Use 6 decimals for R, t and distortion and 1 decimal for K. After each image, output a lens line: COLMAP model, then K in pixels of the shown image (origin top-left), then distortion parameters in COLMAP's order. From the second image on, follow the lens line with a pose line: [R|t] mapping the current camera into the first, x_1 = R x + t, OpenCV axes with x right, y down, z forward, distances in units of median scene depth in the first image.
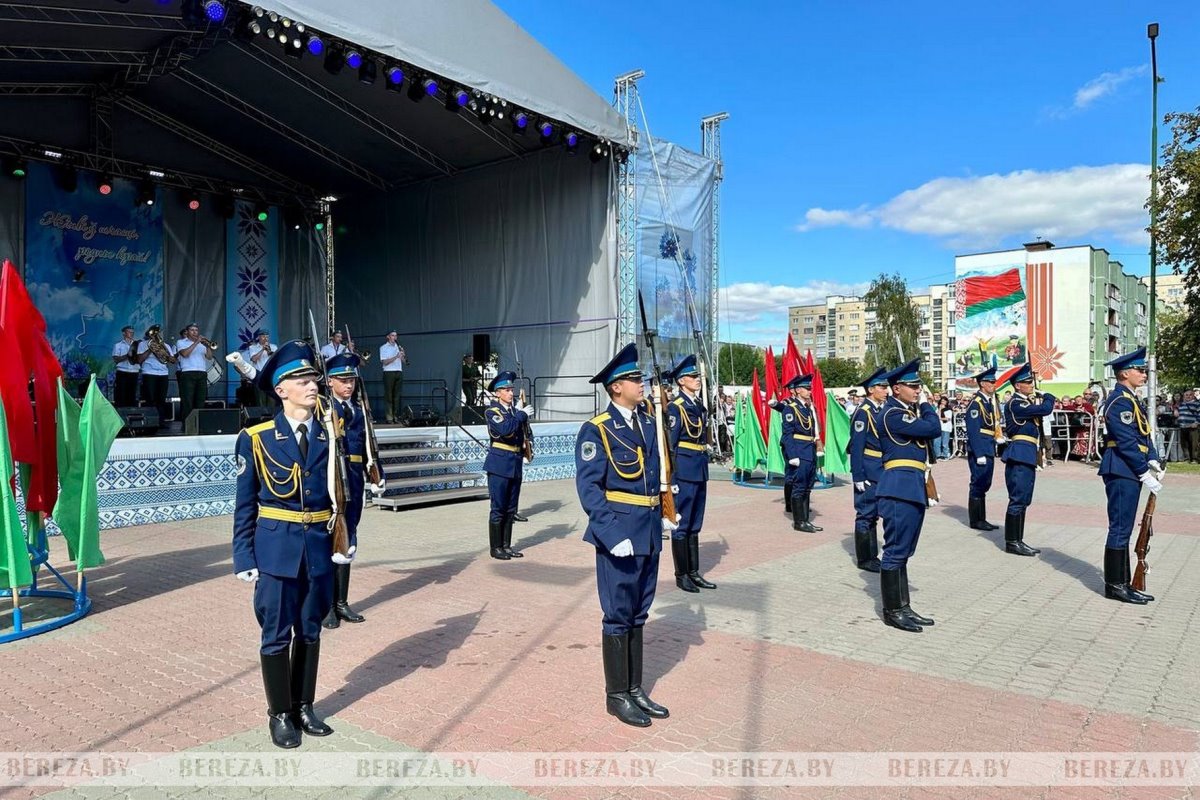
lens RADIAL K [[833.1, 0, 599.7], [0, 833.1, 405.2], [0, 0, 1]] dist [0.003613, -0.008025]
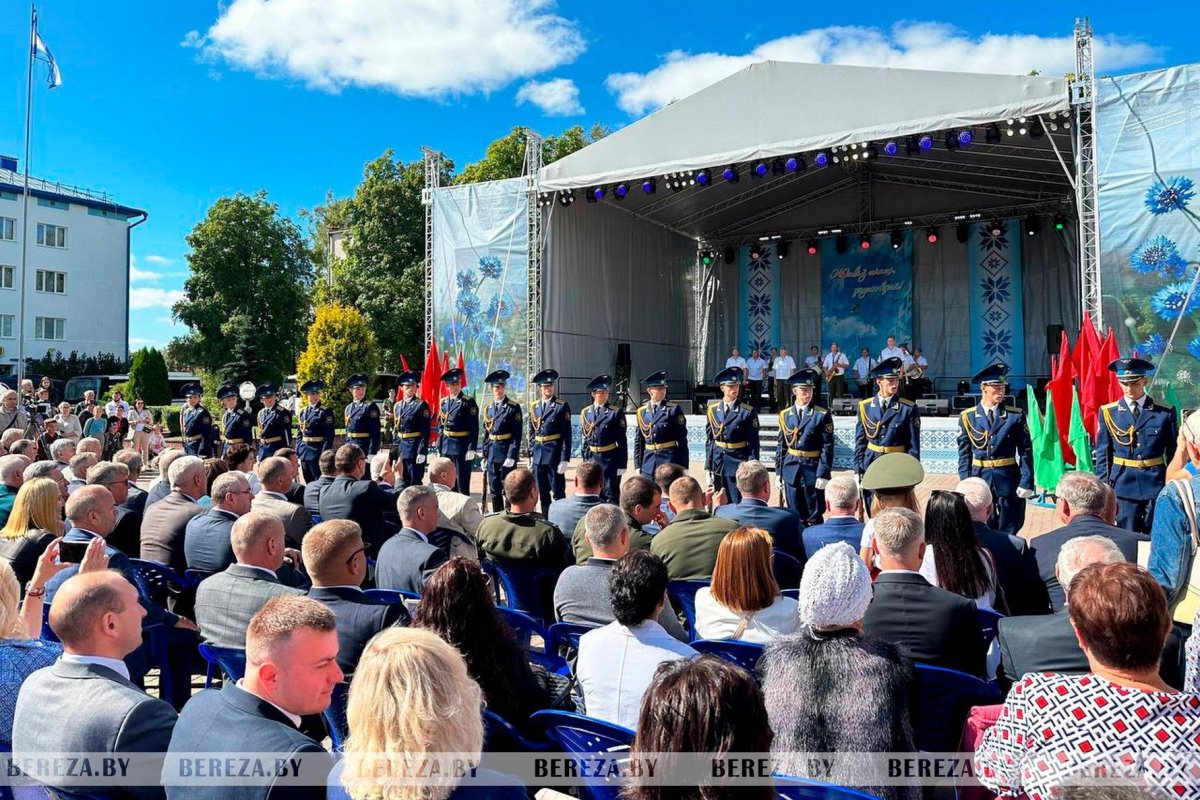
lens RADIAL K [[833.1, 0, 600.7], [0, 833.1, 398.9], [0, 0, 1]] dist [0.003613, -0.008025]
pose [[0.179248, 0.002057, -0.983802, 0.733763], [-0.001629, 0.999997, 0.001794, 0.003269], [0.983803, 0.001281, 0.179251, 0.297195]]
